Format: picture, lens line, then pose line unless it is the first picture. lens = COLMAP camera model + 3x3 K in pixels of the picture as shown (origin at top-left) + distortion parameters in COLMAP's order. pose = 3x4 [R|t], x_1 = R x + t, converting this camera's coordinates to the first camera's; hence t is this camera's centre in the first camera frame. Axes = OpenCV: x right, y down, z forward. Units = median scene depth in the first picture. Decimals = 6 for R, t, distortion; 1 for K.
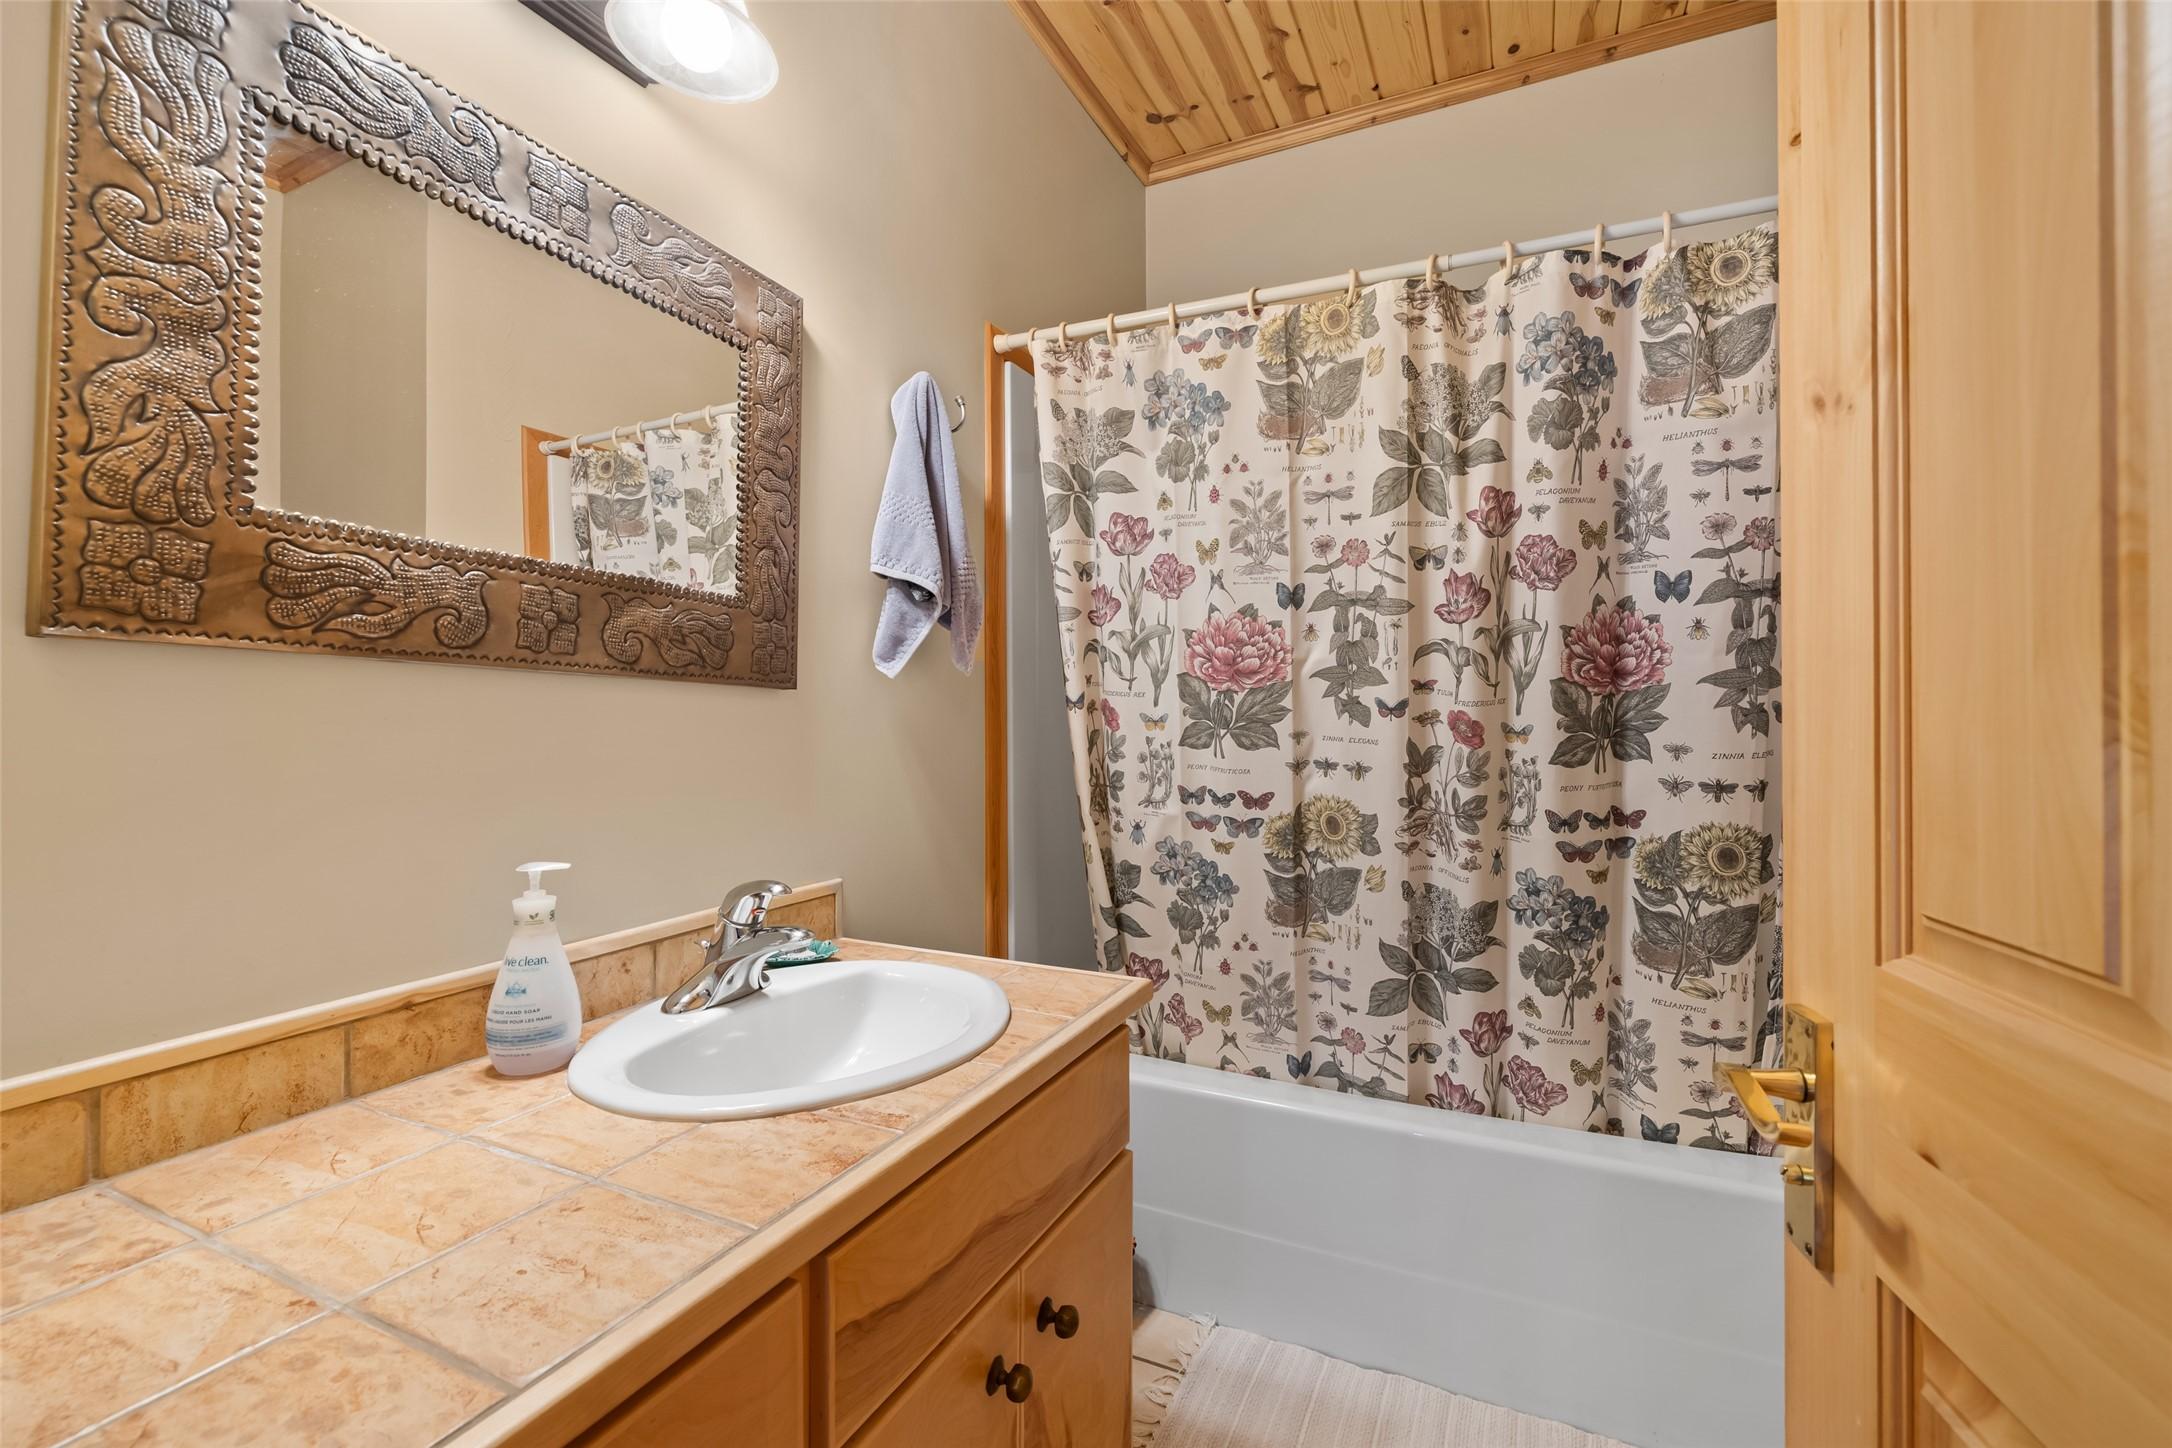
lens RADIAL K [[939.8, 0, 1083.2], [0, 939.8, 716.0], [0, 0, 1]] dist [-0.012561, -0.000729]
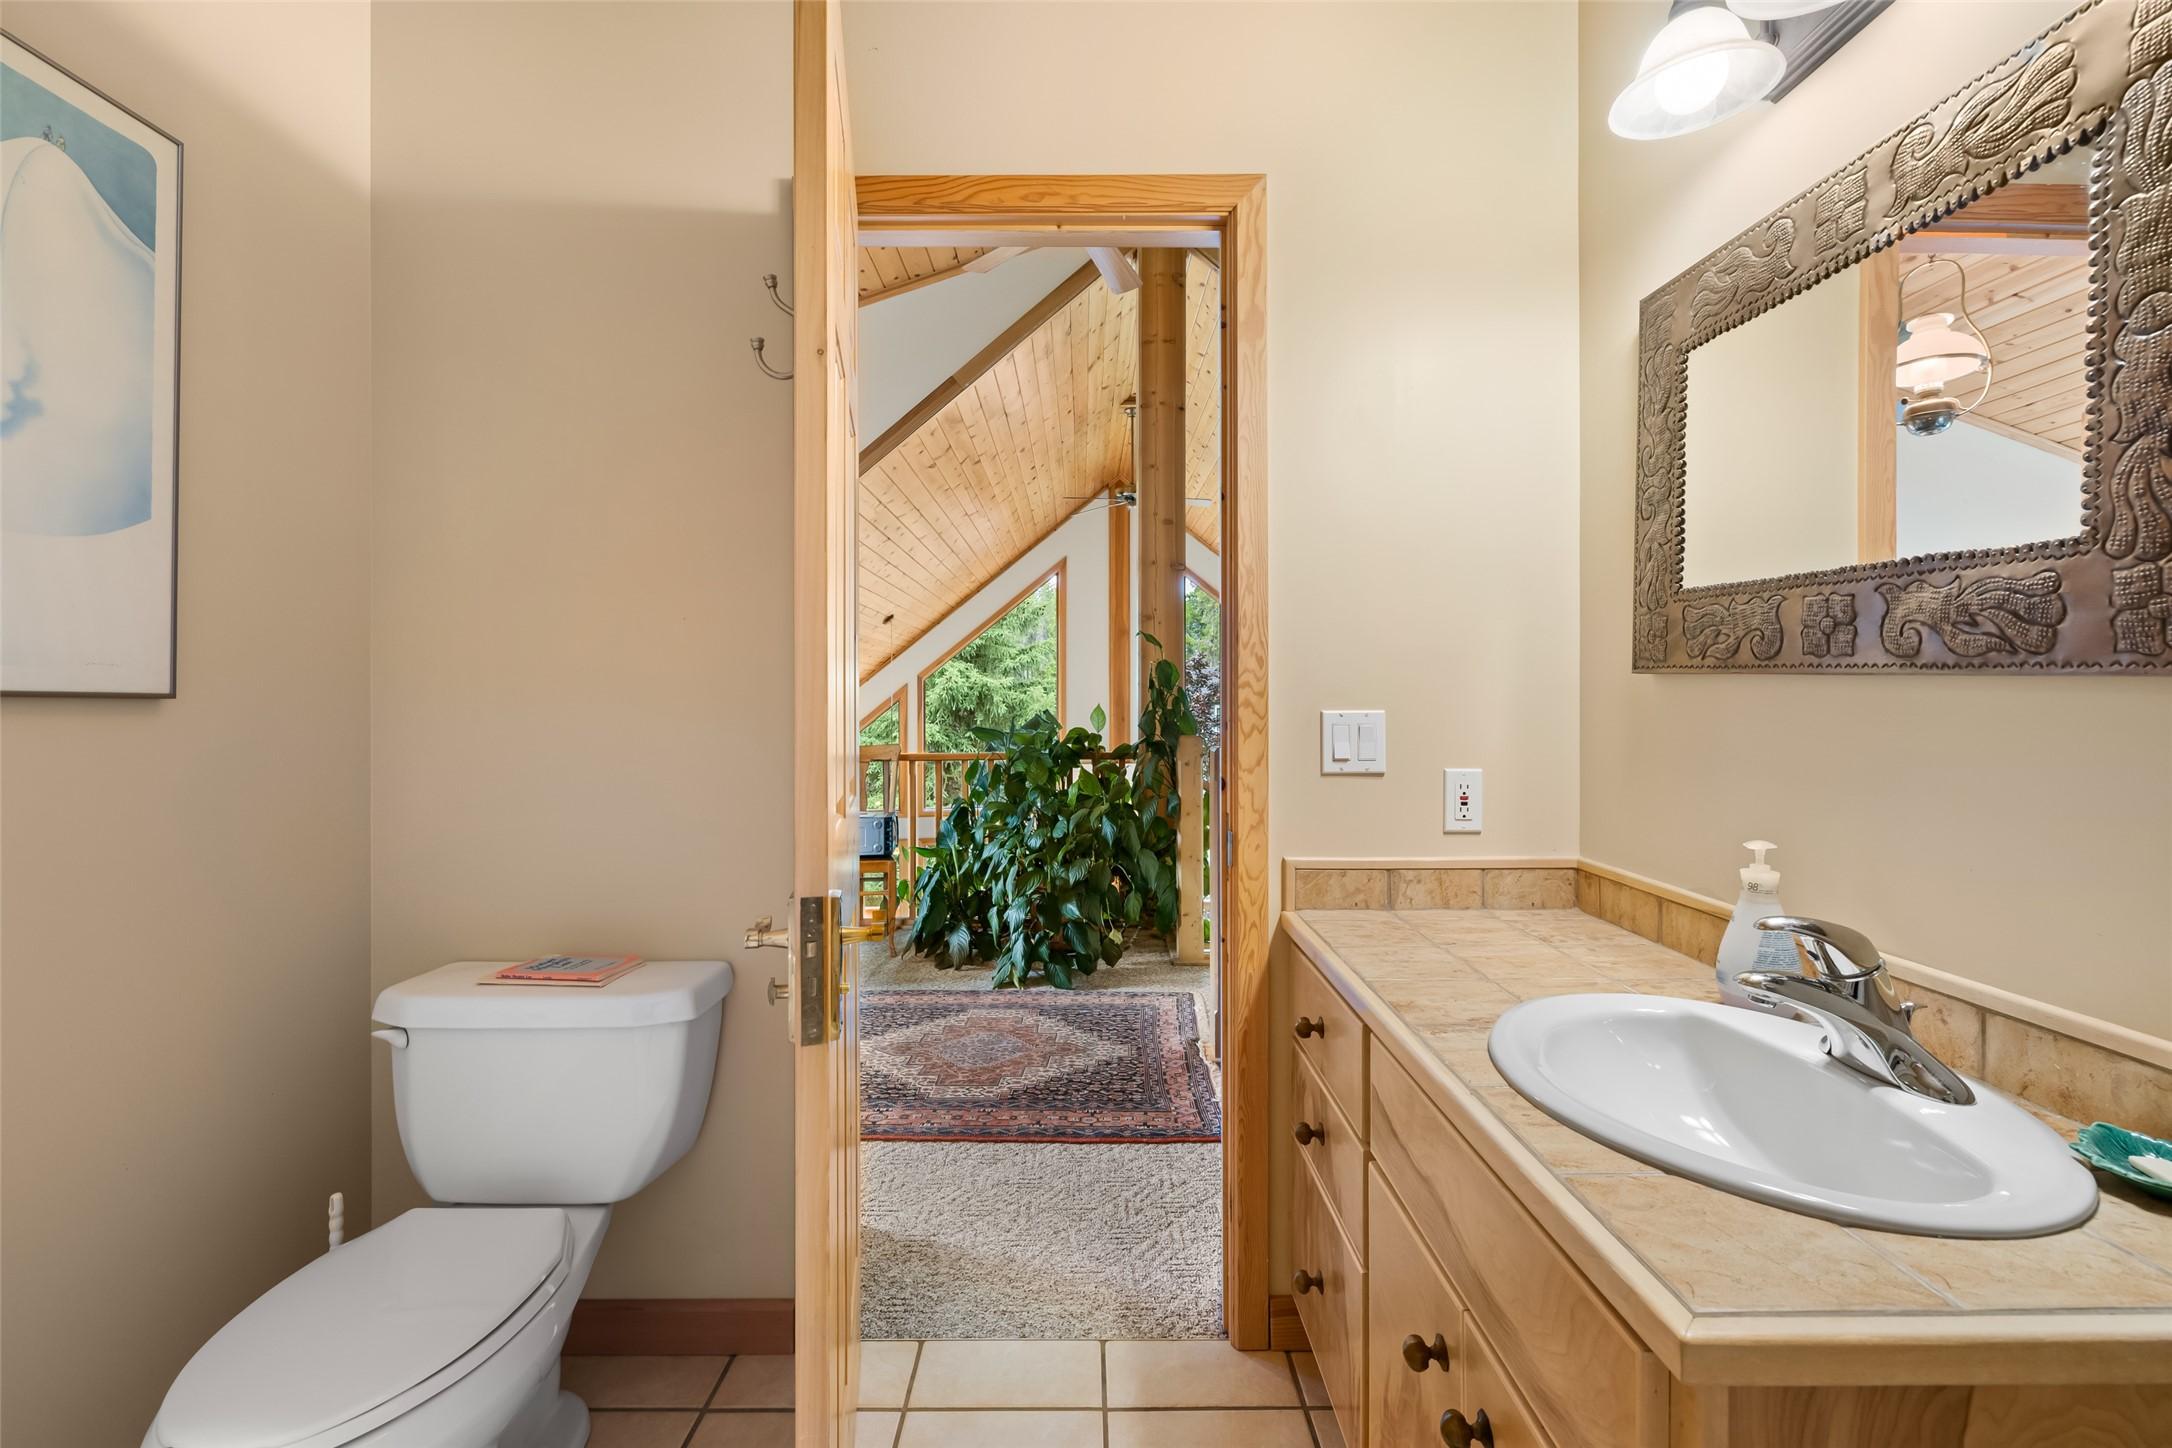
lens RADIAL K [[939.8, 0, 1087.9], [0, 939.8, 709.4], [0, 0, 1]] dist [-0.012561, -0.000729]
pose [[-0.903390, 0.004786, -0.428792, 0.635198], [-0.001680, 0.999891, 0.014699, -0.021715], [0.428816, 0.014000, -0.903283, 1.594184]]
